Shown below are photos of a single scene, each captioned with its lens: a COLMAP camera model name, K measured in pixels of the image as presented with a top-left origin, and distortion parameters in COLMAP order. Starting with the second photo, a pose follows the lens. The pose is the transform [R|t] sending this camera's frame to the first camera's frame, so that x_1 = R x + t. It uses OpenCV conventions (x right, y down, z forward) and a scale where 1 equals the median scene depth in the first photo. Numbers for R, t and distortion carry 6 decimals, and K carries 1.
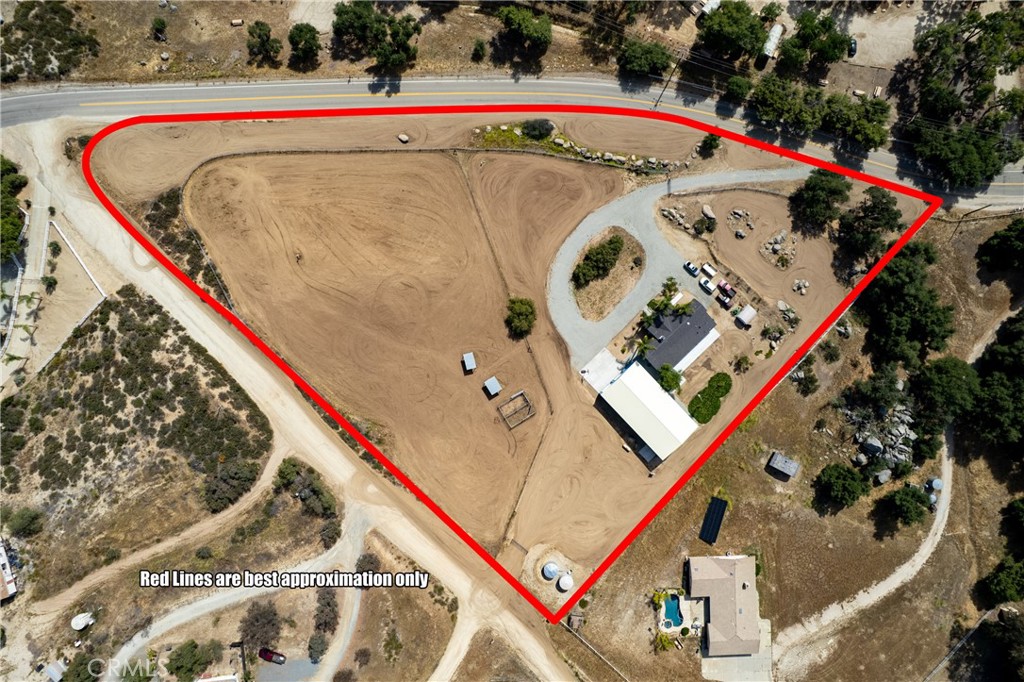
lens RADIAL K [[652.8, 0, 508.9], [0, 652.8, 350.1], [0, 0, 1]] dist [-0.079257, 0.077631]
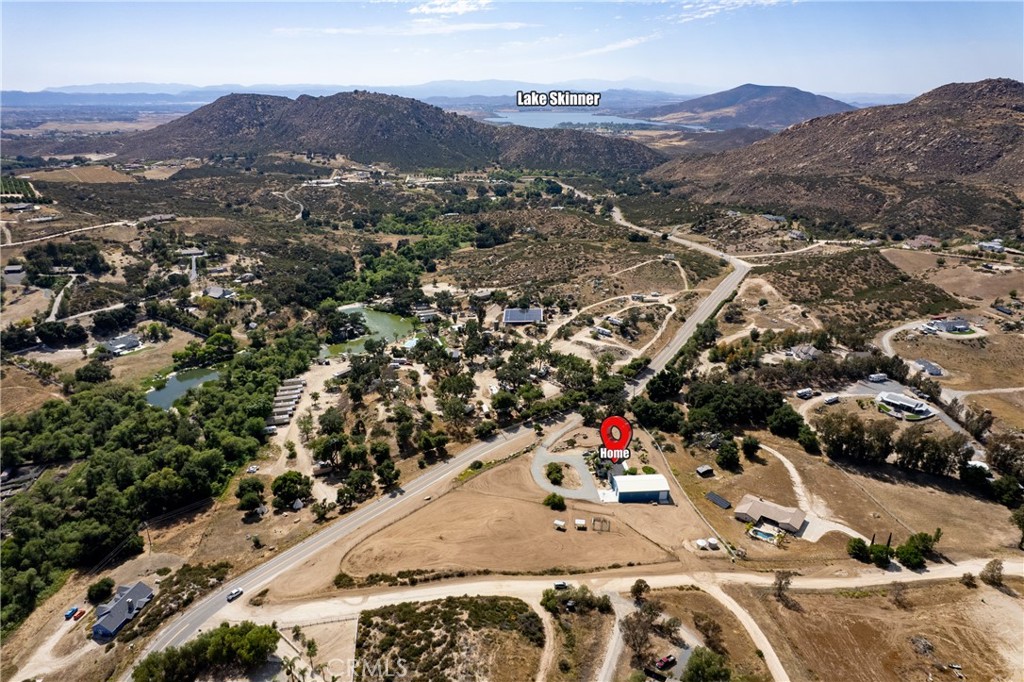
lens RADIAL K [[652.8, 0, 508.9], [0, 652.8, 350.1], [0, 0, 1]] dist [-0.079257, 0.077631]
pose [[0.632514, -0.290818, 0.717879, -1.216980], [0.774428, 0.253829, -0.579511, 0.774260], [-0.013687, 0.922494, 0.385768, -0.010443]]
